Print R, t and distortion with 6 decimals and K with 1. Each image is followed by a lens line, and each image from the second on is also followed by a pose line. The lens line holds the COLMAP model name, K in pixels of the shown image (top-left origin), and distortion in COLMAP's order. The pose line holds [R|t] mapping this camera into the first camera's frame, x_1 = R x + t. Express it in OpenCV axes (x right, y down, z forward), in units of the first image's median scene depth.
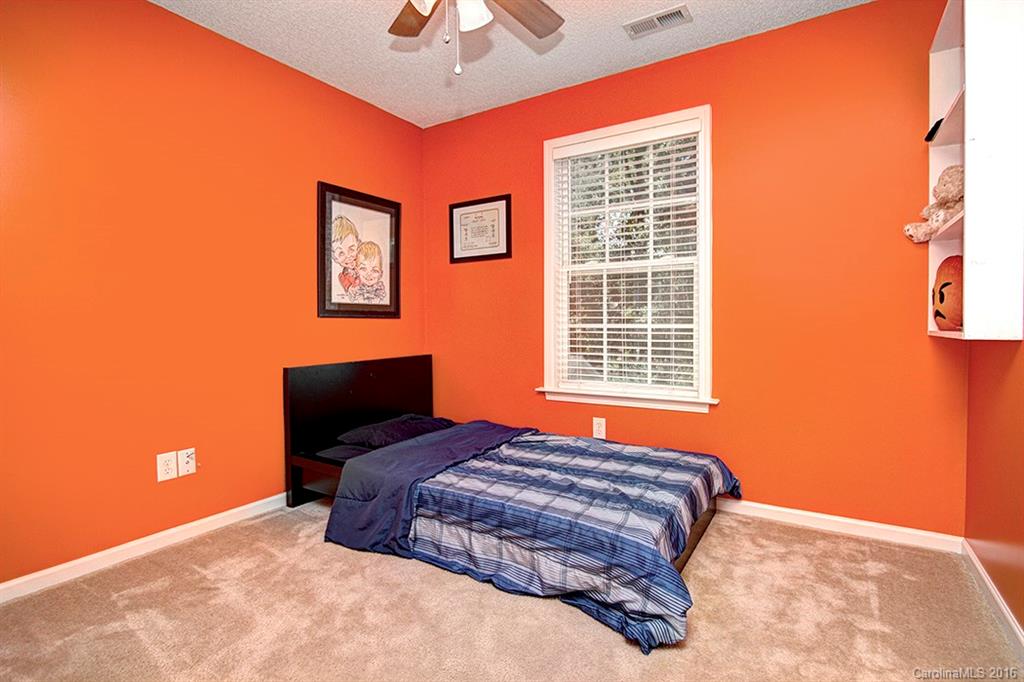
lens RADIAL K [[488.2, 0, 512.5], [0, 488.2, 335.4], [0, 0, 1]] dist [-0.009420, 0.003173]
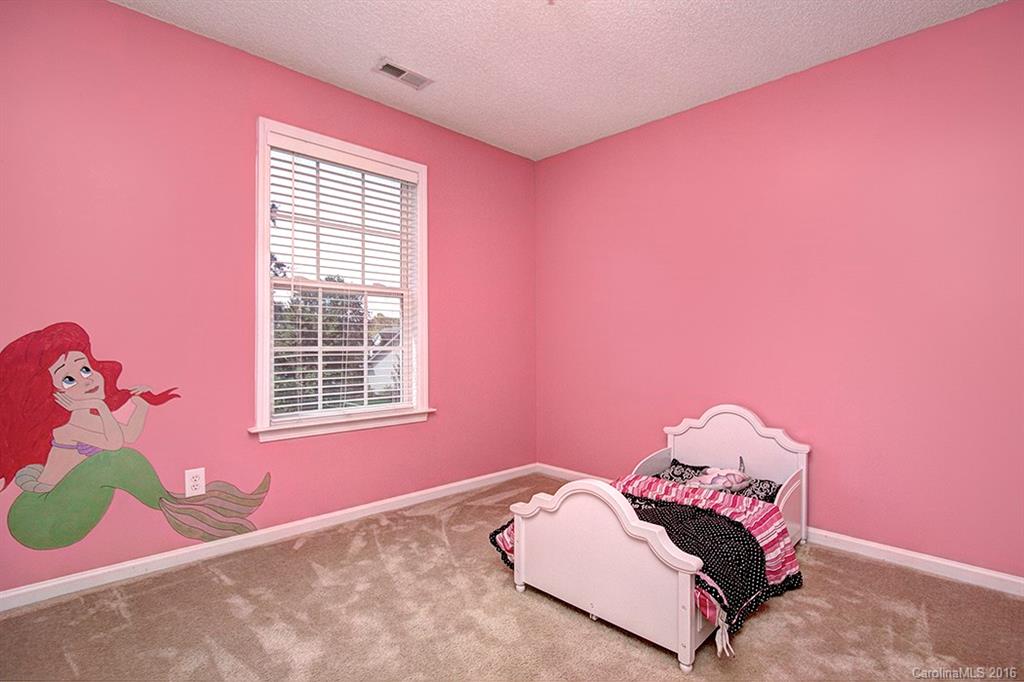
lens RADIAL K [[488.2, 0, 514.4], [0, 488.2, 340.7], [0, 0, 1]] dist [-0.009420, 0.003173]
pose [[0.253410, 0.010625, 0.967301, -0.603611], [0.021538, 0.999630, -0.016623, -0.010119], [-0.967119, 0.025046, 0.253087, 0.413960]]
